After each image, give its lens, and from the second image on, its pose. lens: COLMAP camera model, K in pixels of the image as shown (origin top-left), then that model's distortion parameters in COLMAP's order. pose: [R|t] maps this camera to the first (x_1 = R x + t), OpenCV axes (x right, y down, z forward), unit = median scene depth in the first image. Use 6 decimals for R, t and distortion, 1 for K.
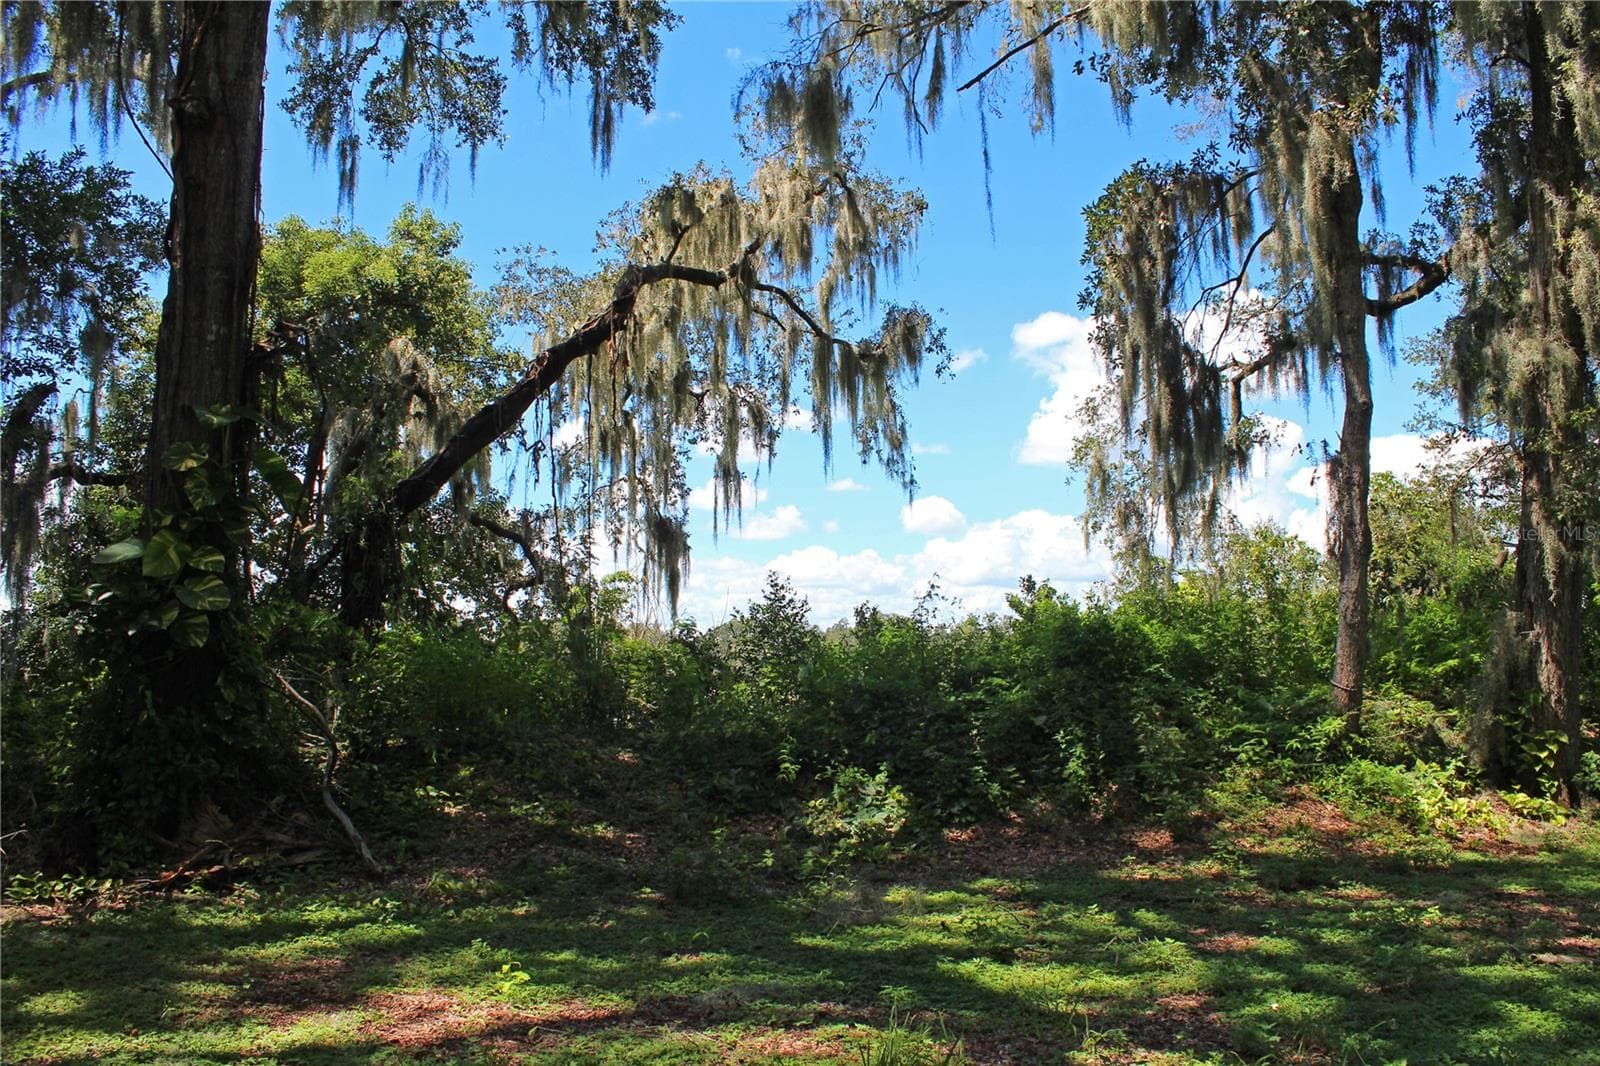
lens RADIAL K [[1323.2, 0, 832.1], [0, 1323.2, 549.6], [0, 0, 1]] dist [-0.174458, 0.164334]
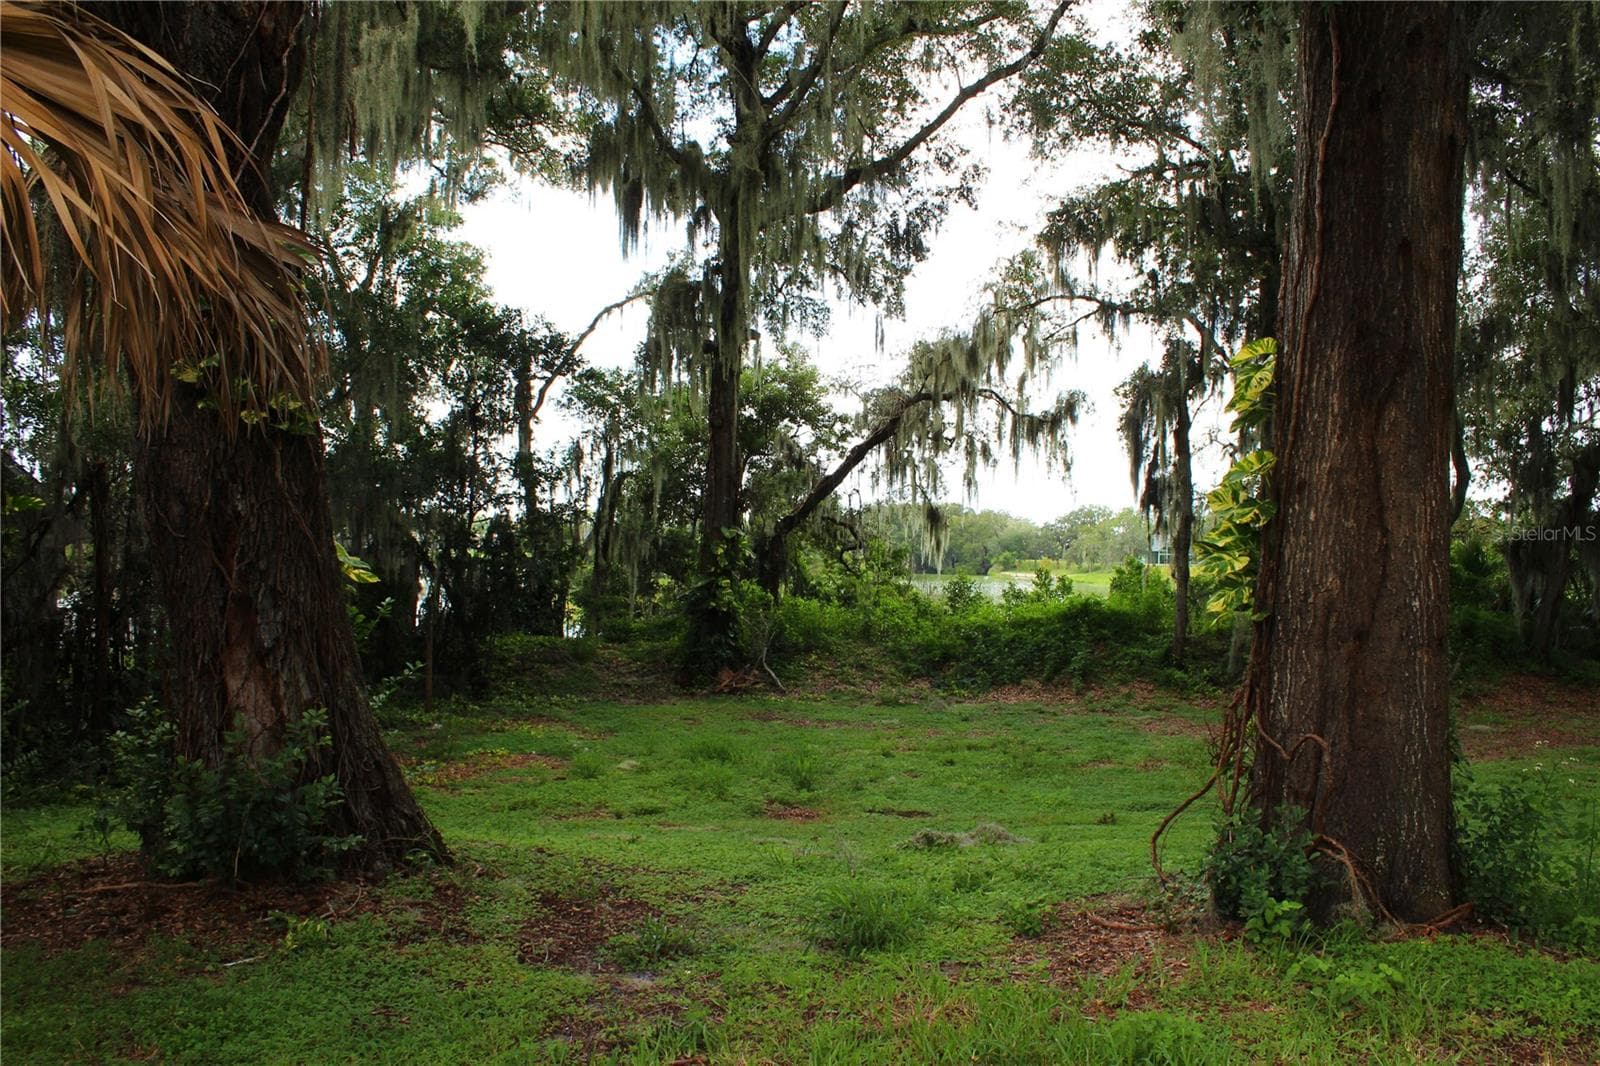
lens RADIAL K [[1323.2, 0, 832.1], [0, 1323.2, 549.6], [0, 0, 1]] dist [-0.174458, 0.164334]
pose [[0.965401, 0.015649, -0.260298, 0.233685], [0.009300, 0.995496, 0.094342, -0.161863], [0.260602, -0.093499, 0.960908, -0.821522]]
